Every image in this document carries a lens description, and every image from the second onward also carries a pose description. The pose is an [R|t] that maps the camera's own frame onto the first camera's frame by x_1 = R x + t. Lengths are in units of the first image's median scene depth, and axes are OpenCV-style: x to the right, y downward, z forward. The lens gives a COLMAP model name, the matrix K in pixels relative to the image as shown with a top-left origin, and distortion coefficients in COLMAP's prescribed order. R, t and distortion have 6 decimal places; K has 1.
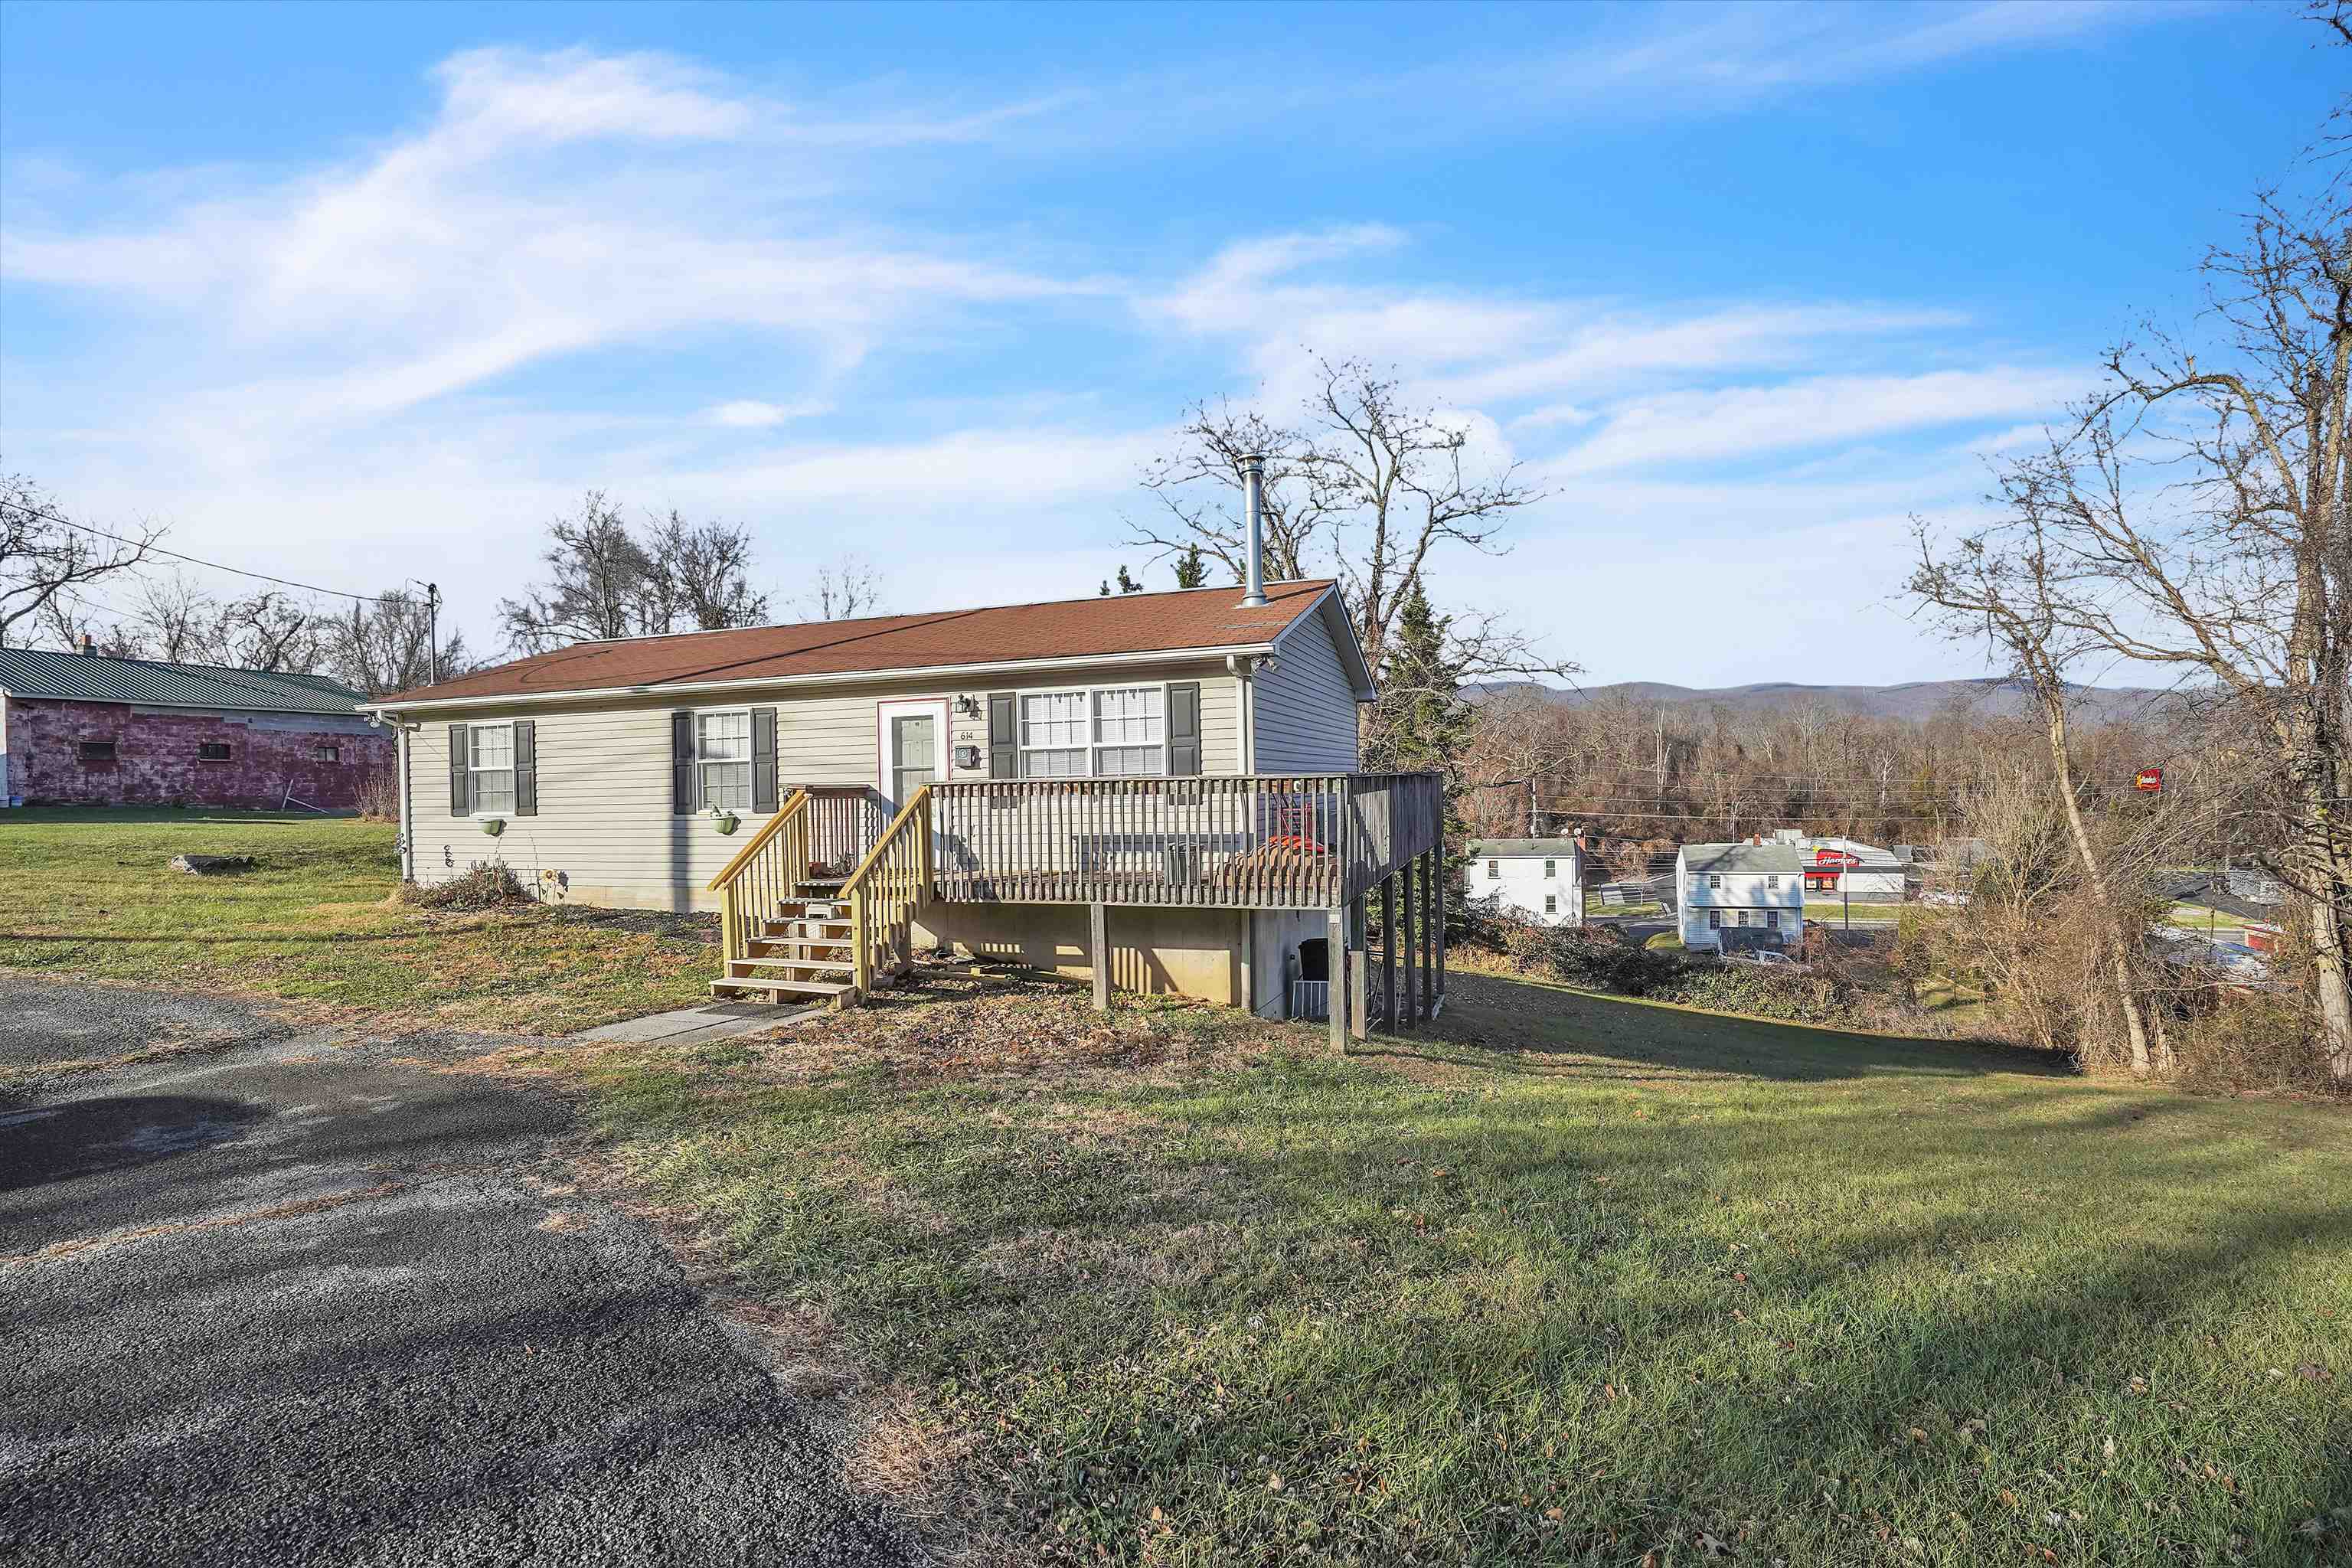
lens RADIAL K [[1104.3, 0, 1167.2], [0, 1104.3, 791.4], [0, 0, 1]] dist [-0.058870, 0.025045]
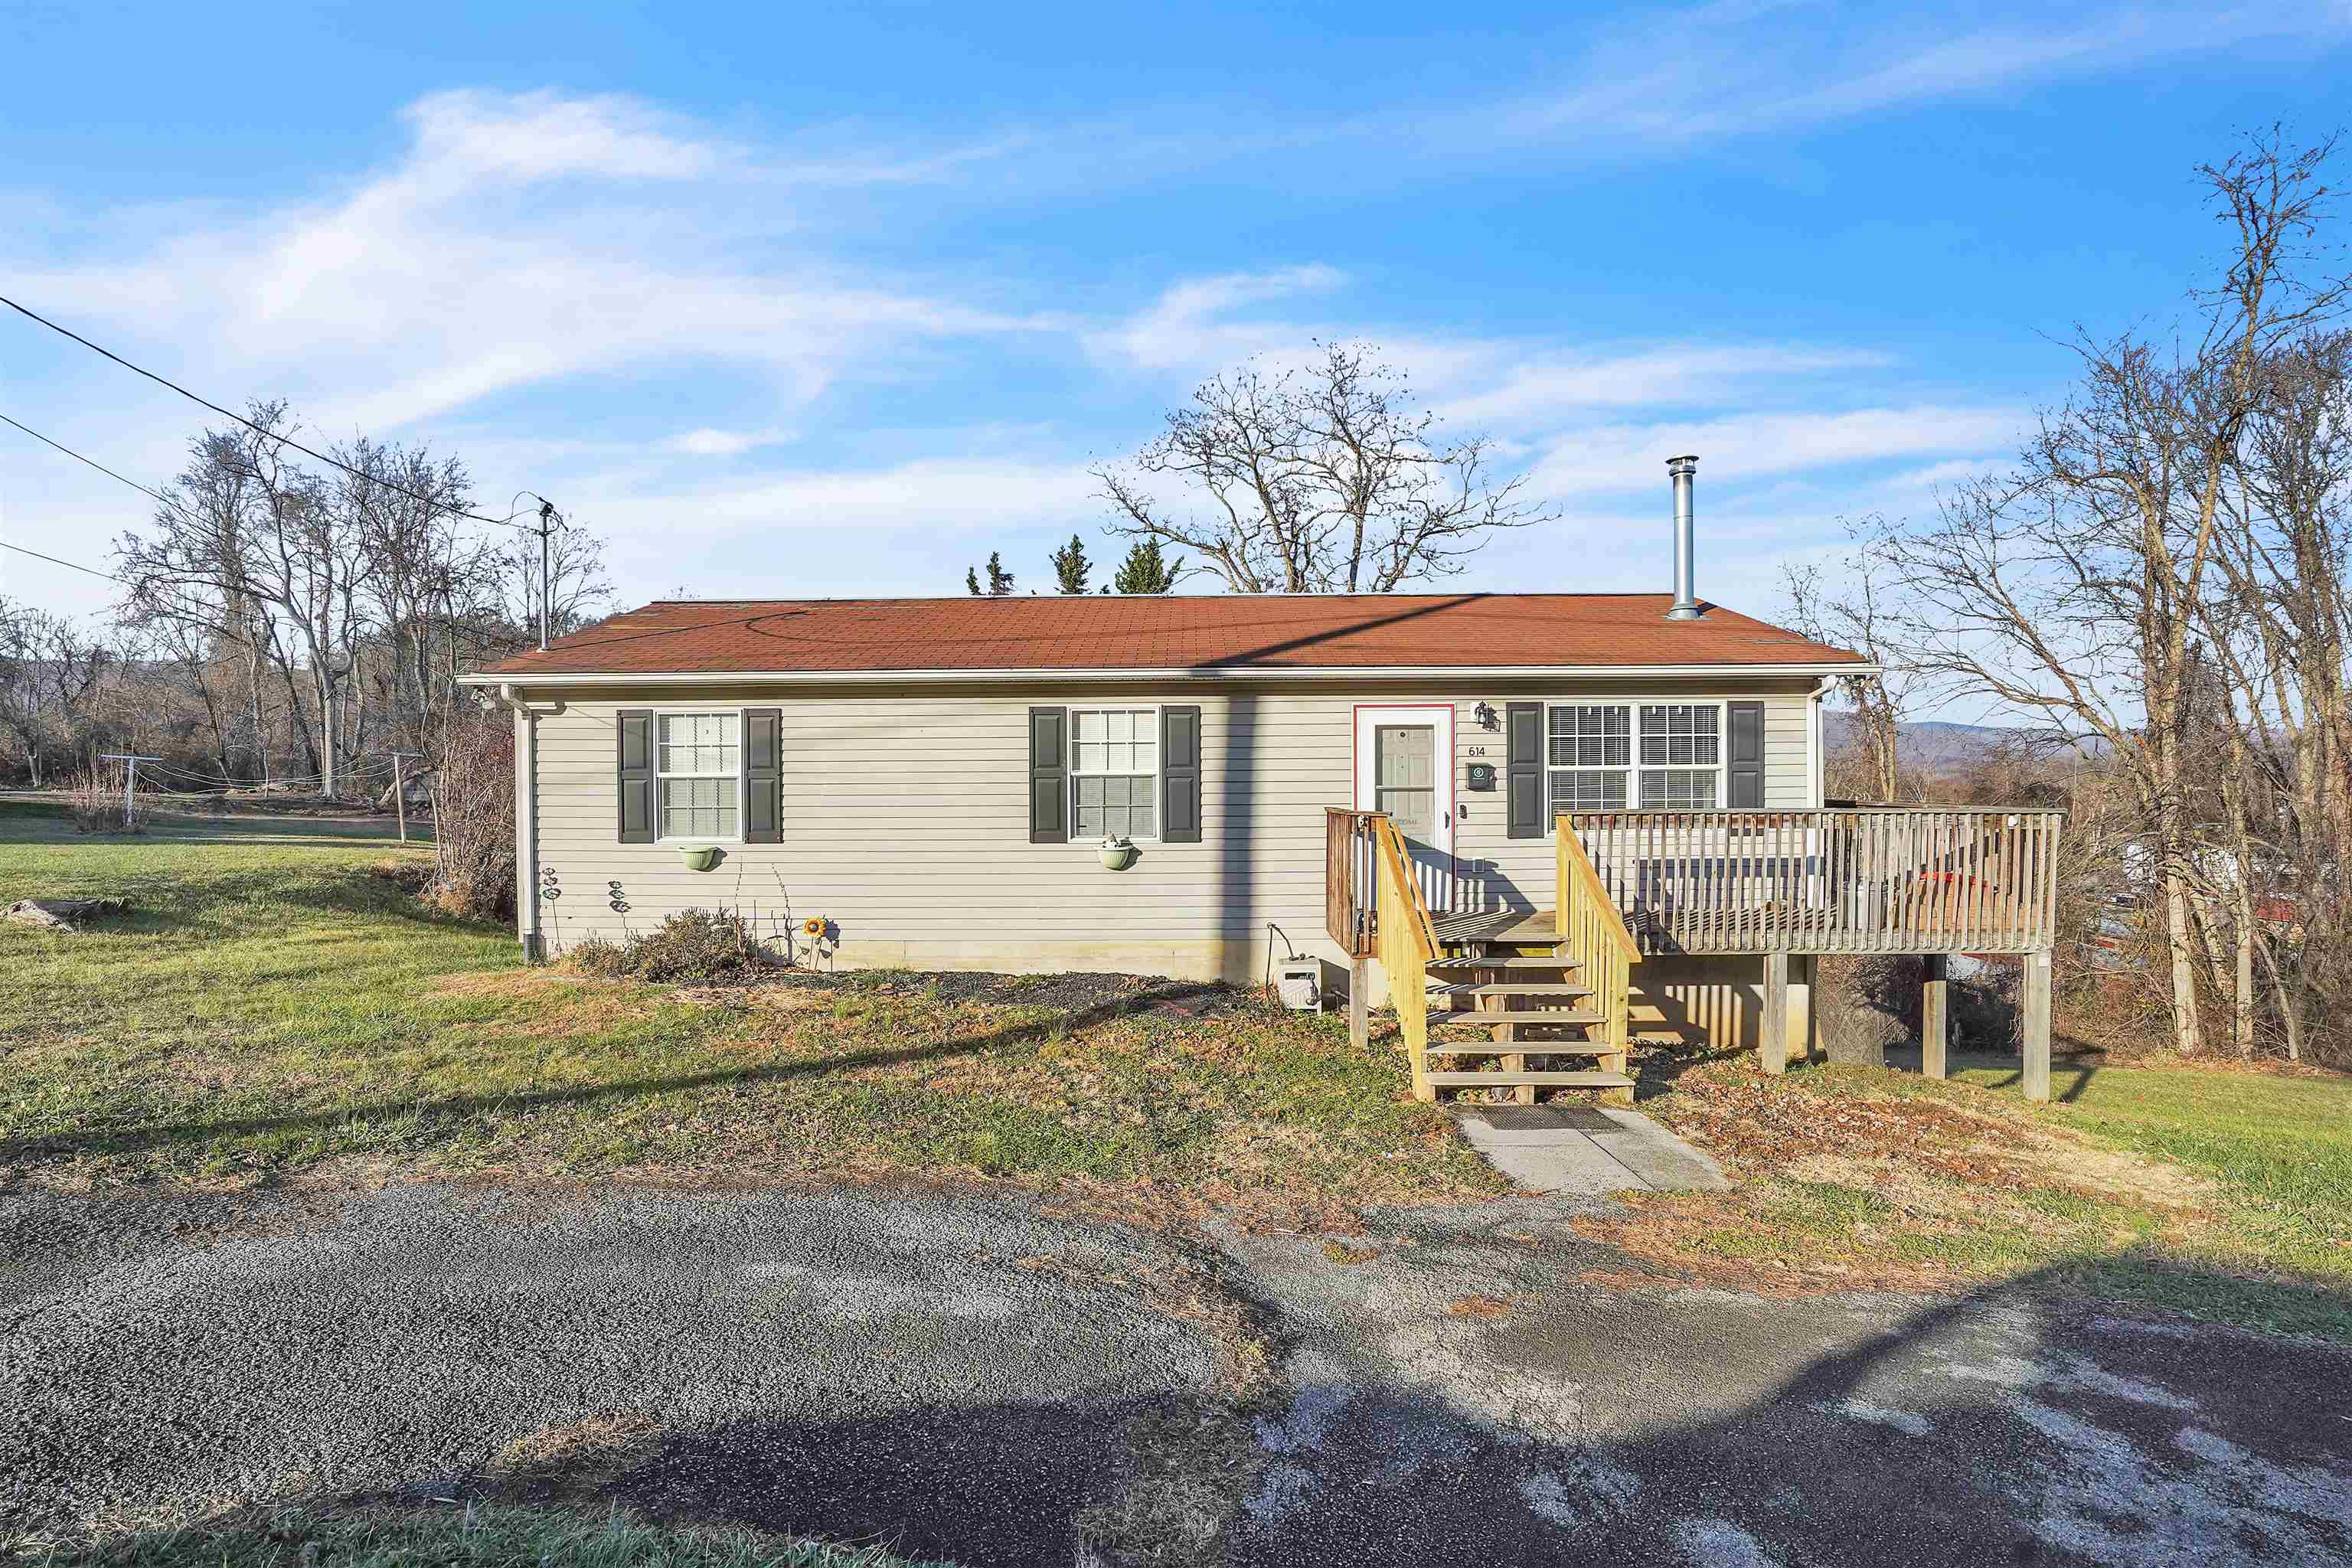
lens RADIAL K [[1111.7, 0, 1166.1], [0, 1111.7, 774.2], [0, 0, 1]] dist [-0.063266, 0.028075]
pose [[0.948636, 0.018437, 0.315832, -0.566919], [-0.012584, 0.999709, -0.020562, -0.010832], [-0.316120, 0.015532, 0.948592, 0.237889]]
